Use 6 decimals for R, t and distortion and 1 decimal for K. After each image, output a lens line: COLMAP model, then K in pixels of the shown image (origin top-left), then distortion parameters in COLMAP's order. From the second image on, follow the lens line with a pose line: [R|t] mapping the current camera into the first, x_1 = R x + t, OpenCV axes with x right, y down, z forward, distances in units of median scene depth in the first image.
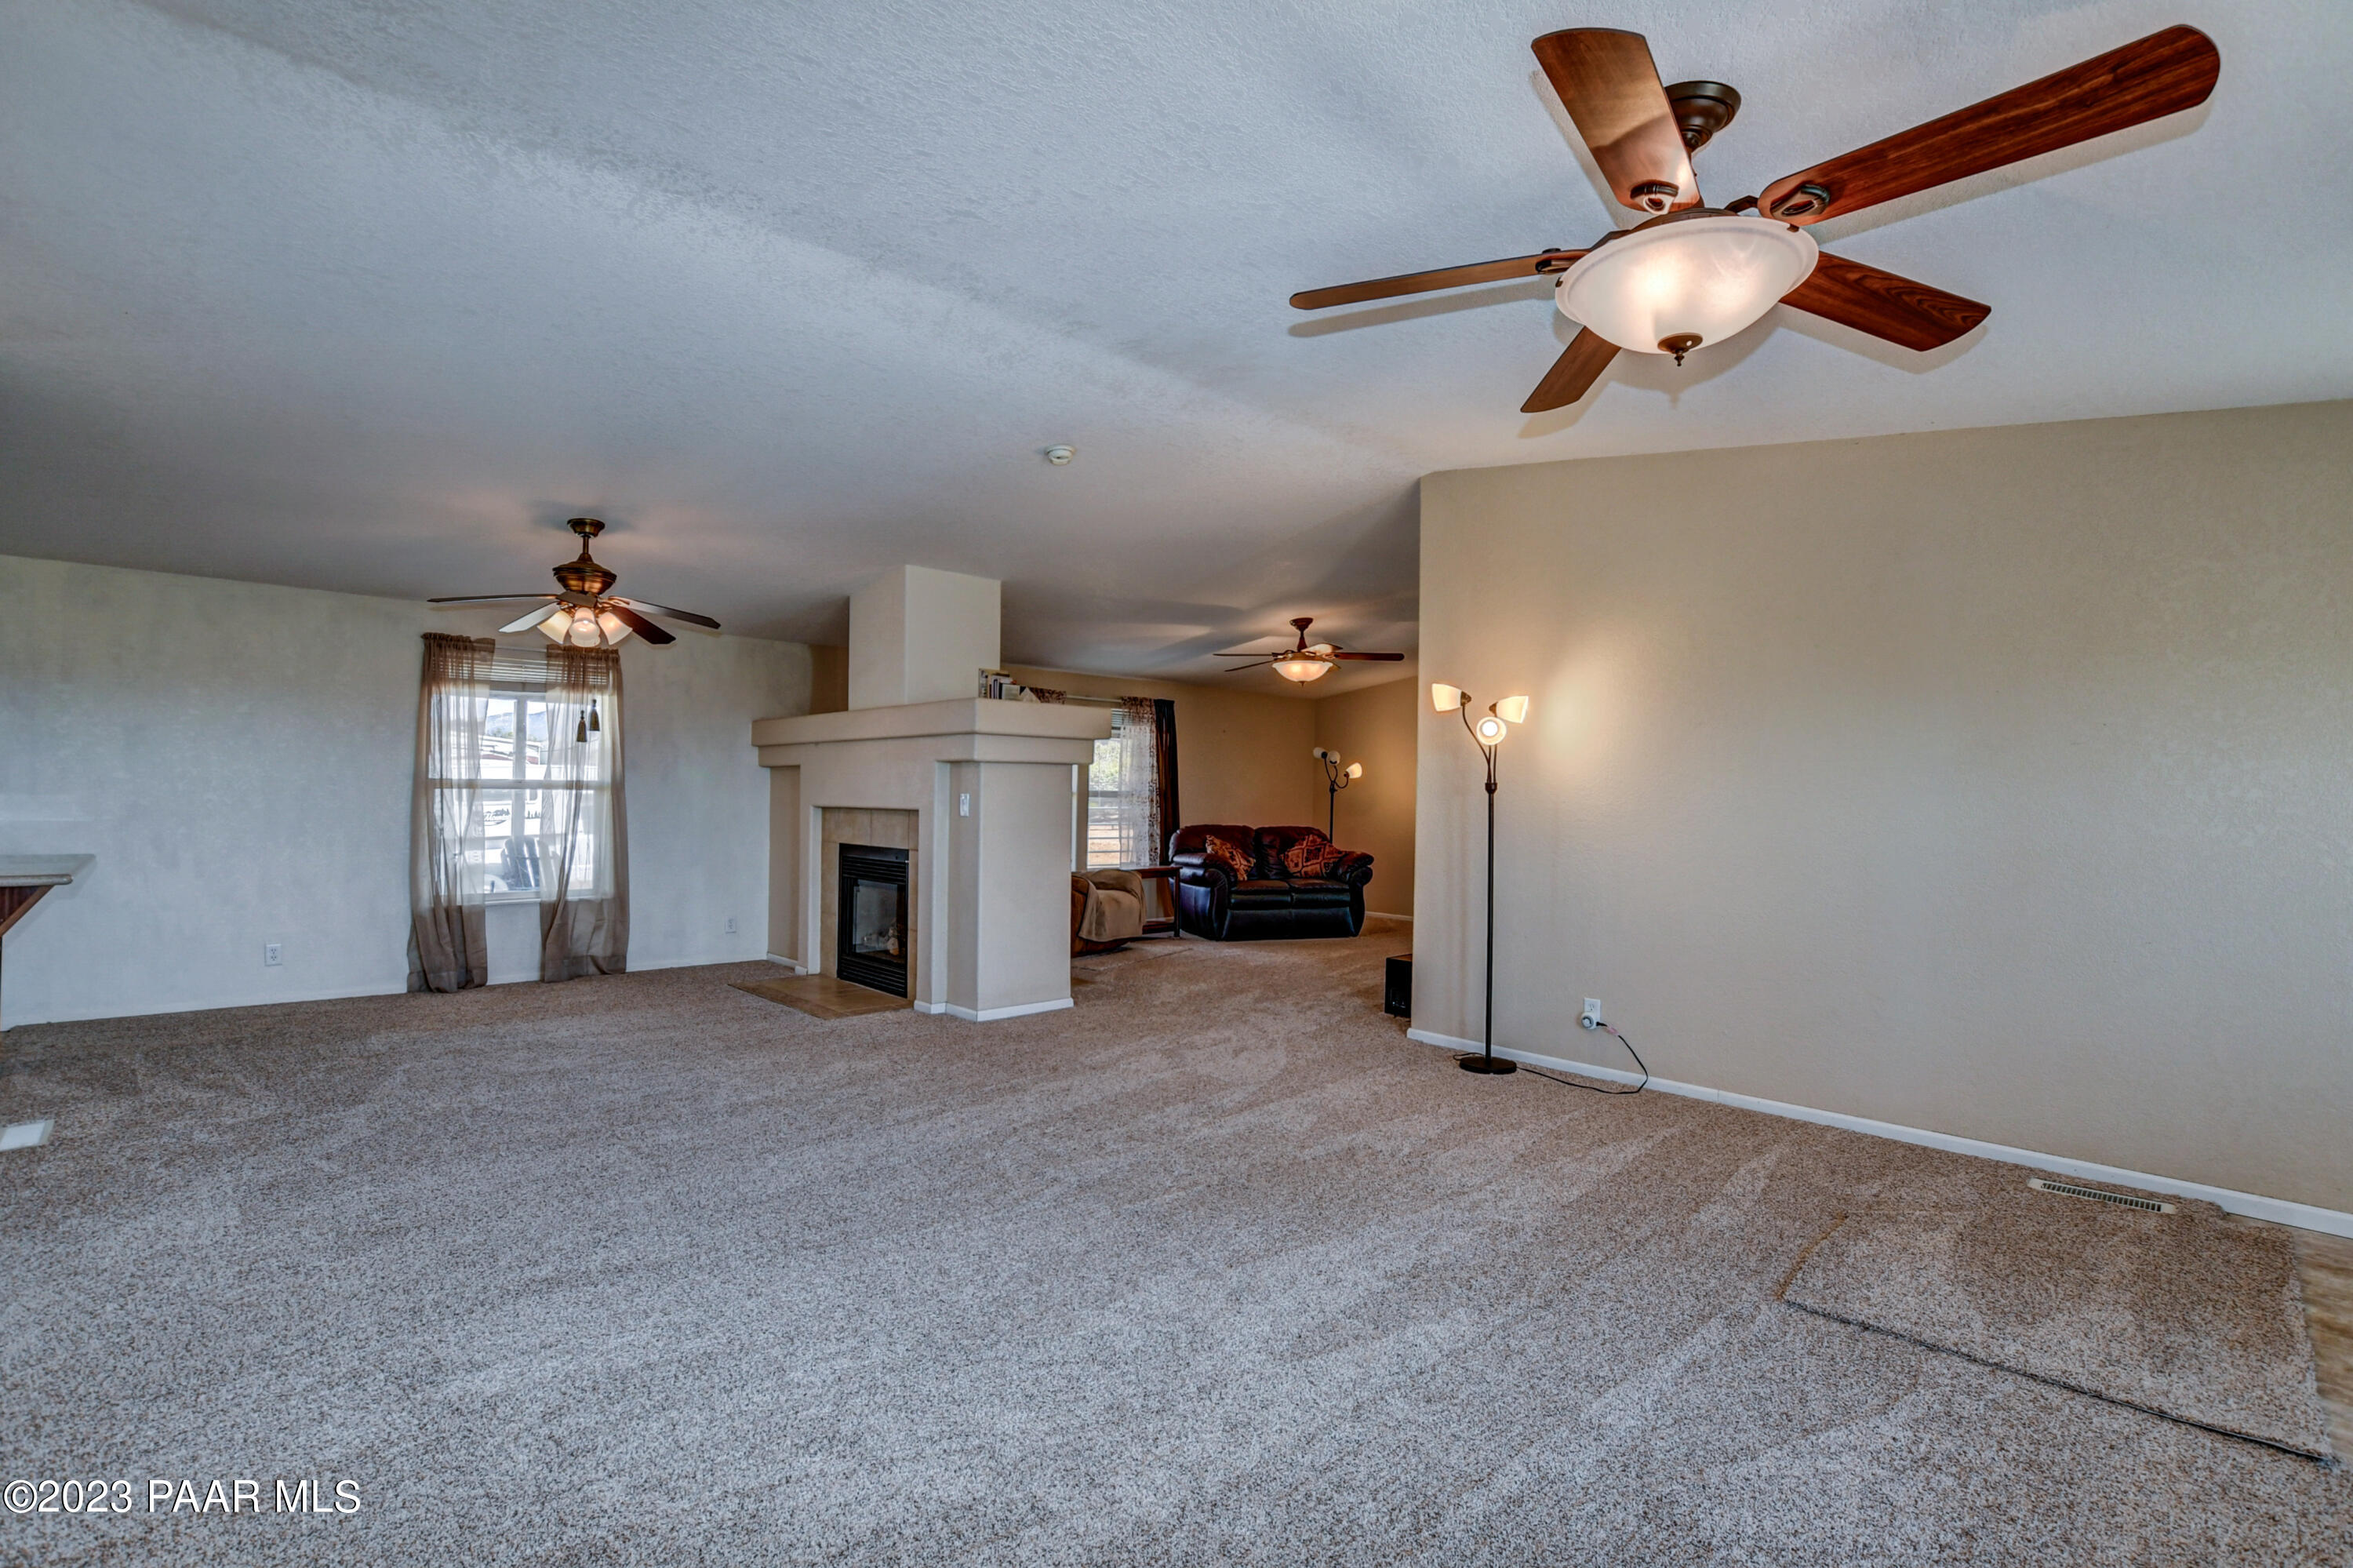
lens RADIAL K [[1053.0, 0, 1142.5], [0, 1053.0, 801.0], [0, 0, 1]] dist [-0.012151, -0.000274]
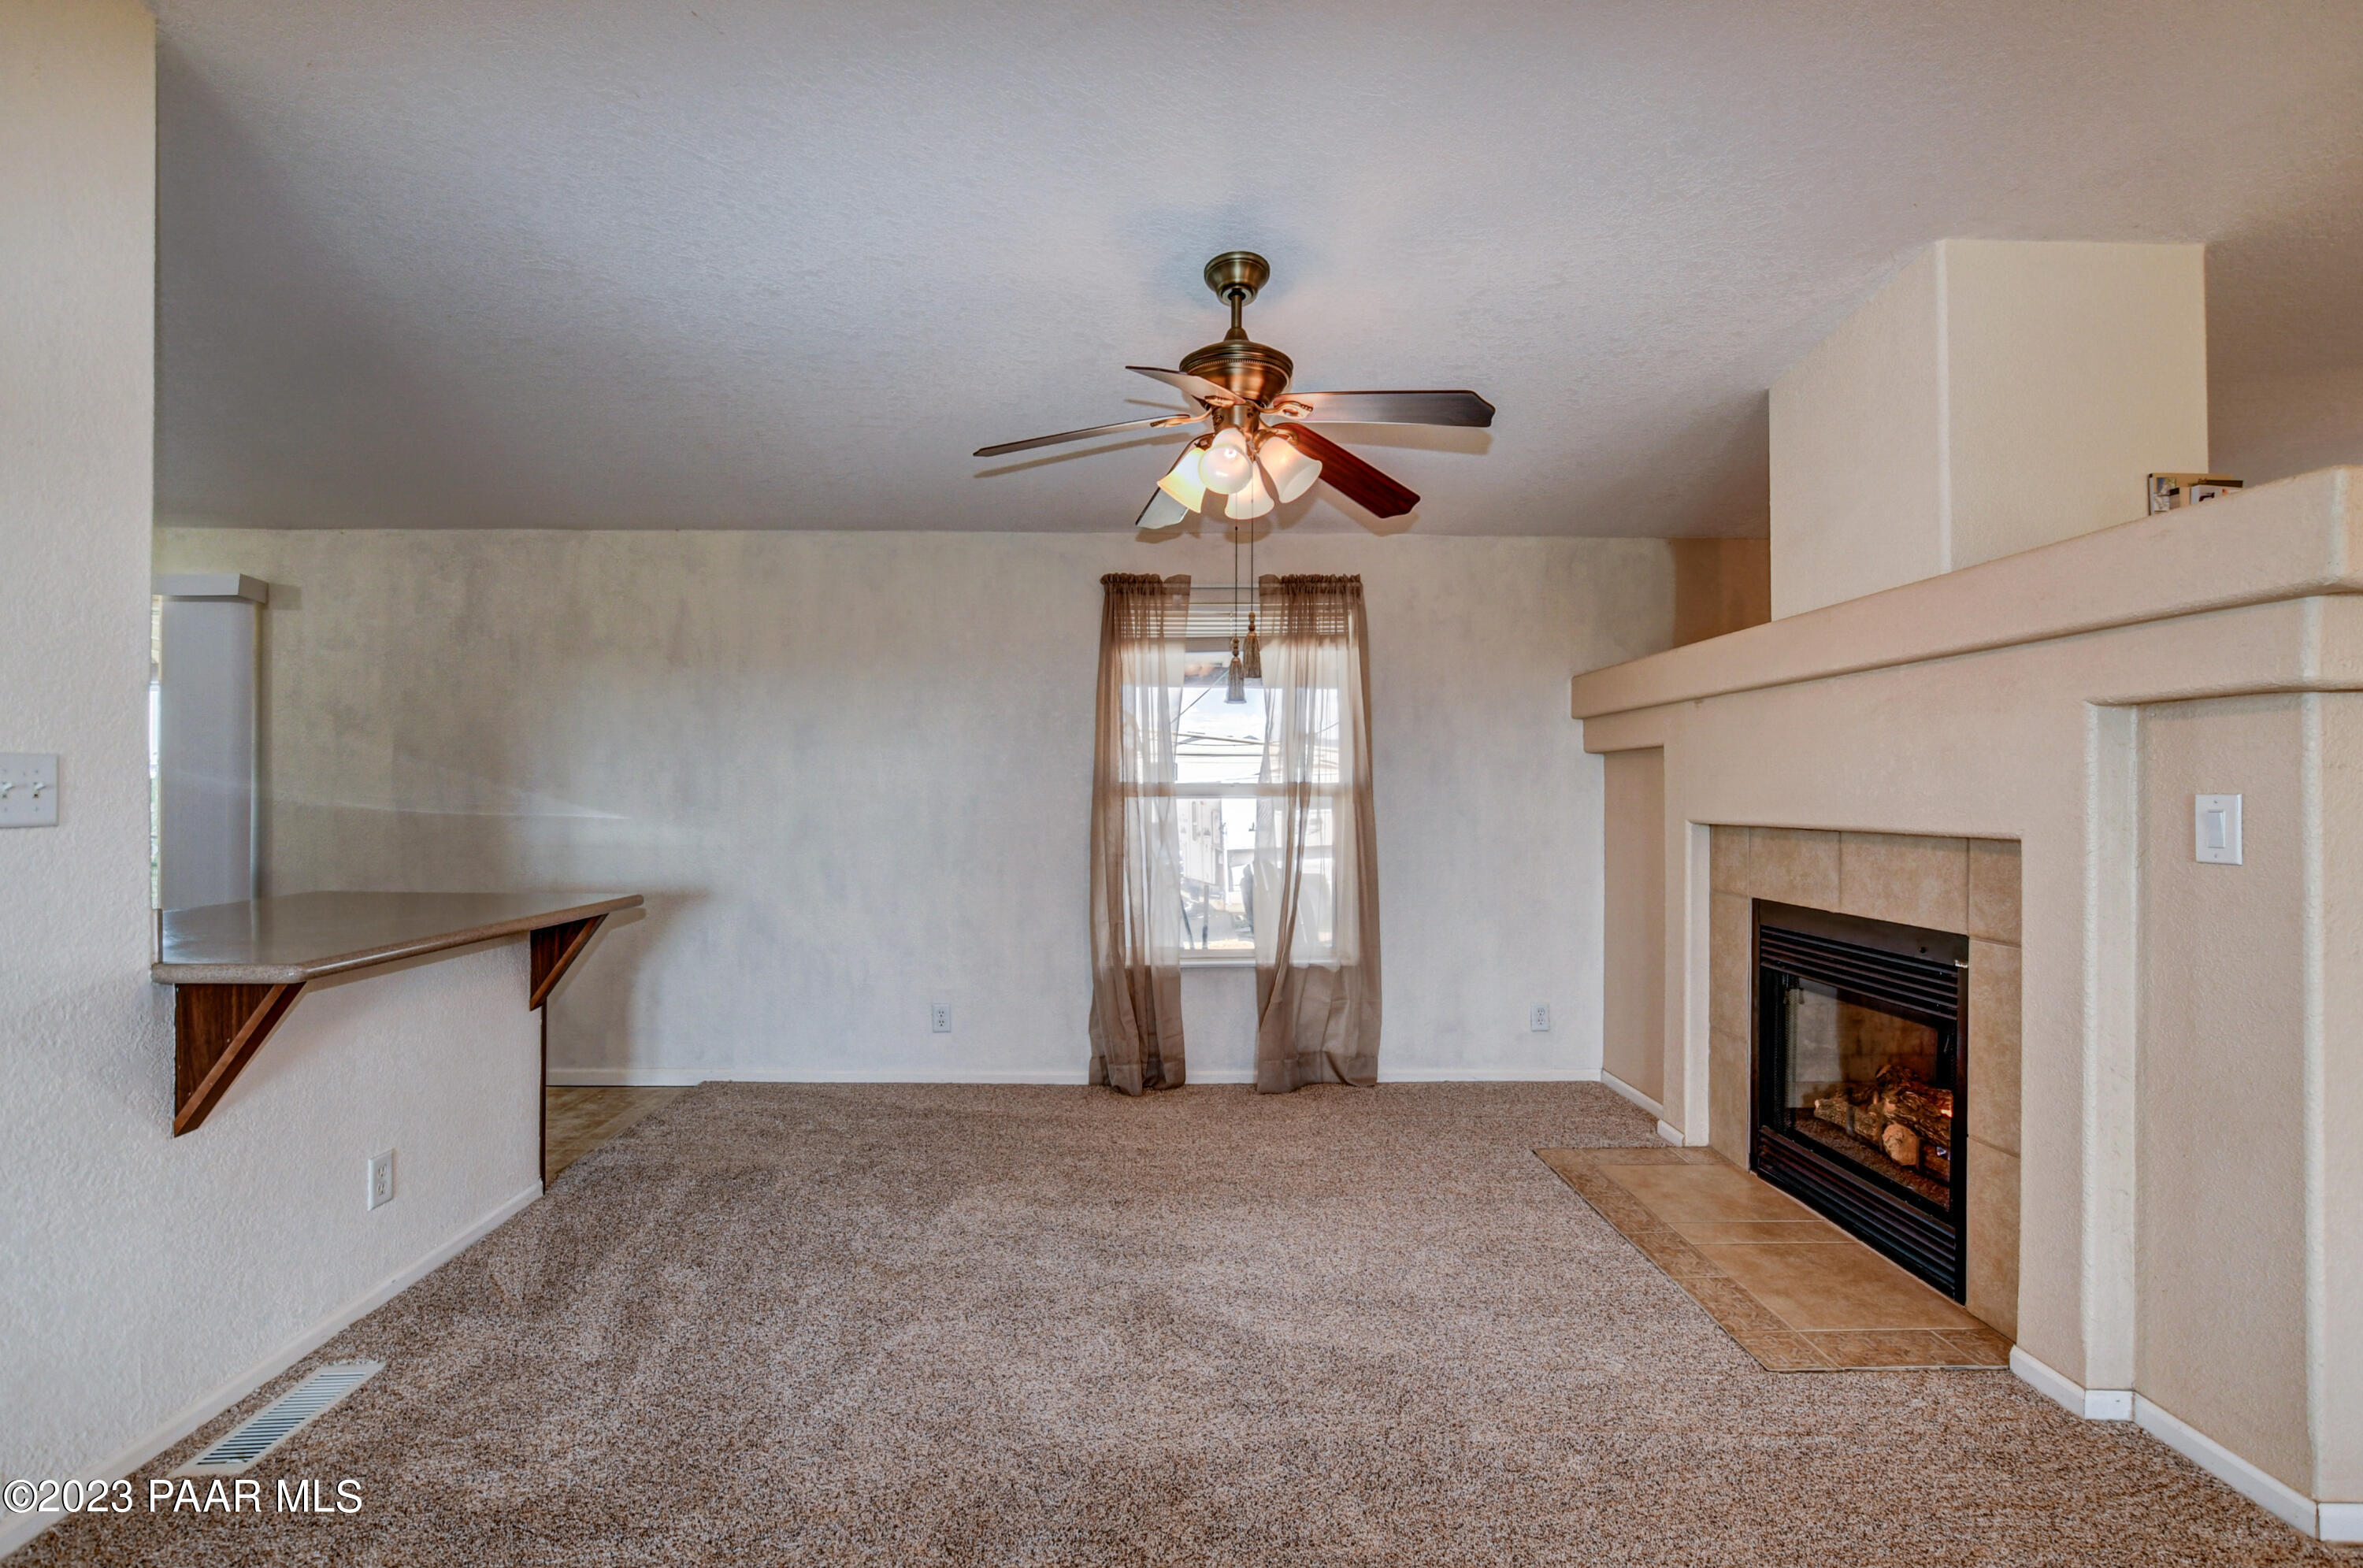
lens RADIAL K [[1057.4, 0, 1186.6], [0, 1057.4, 786.7], [0, 0, 1]] dist [-0.012151, -0.000274]
pose [[0.760601, -0.018193, -0.648965, -0.179077], [0.006780, 0.999775, -0.020081, -0.003976], [0.649185, 0.010874, 0.760553, 0.481918]]
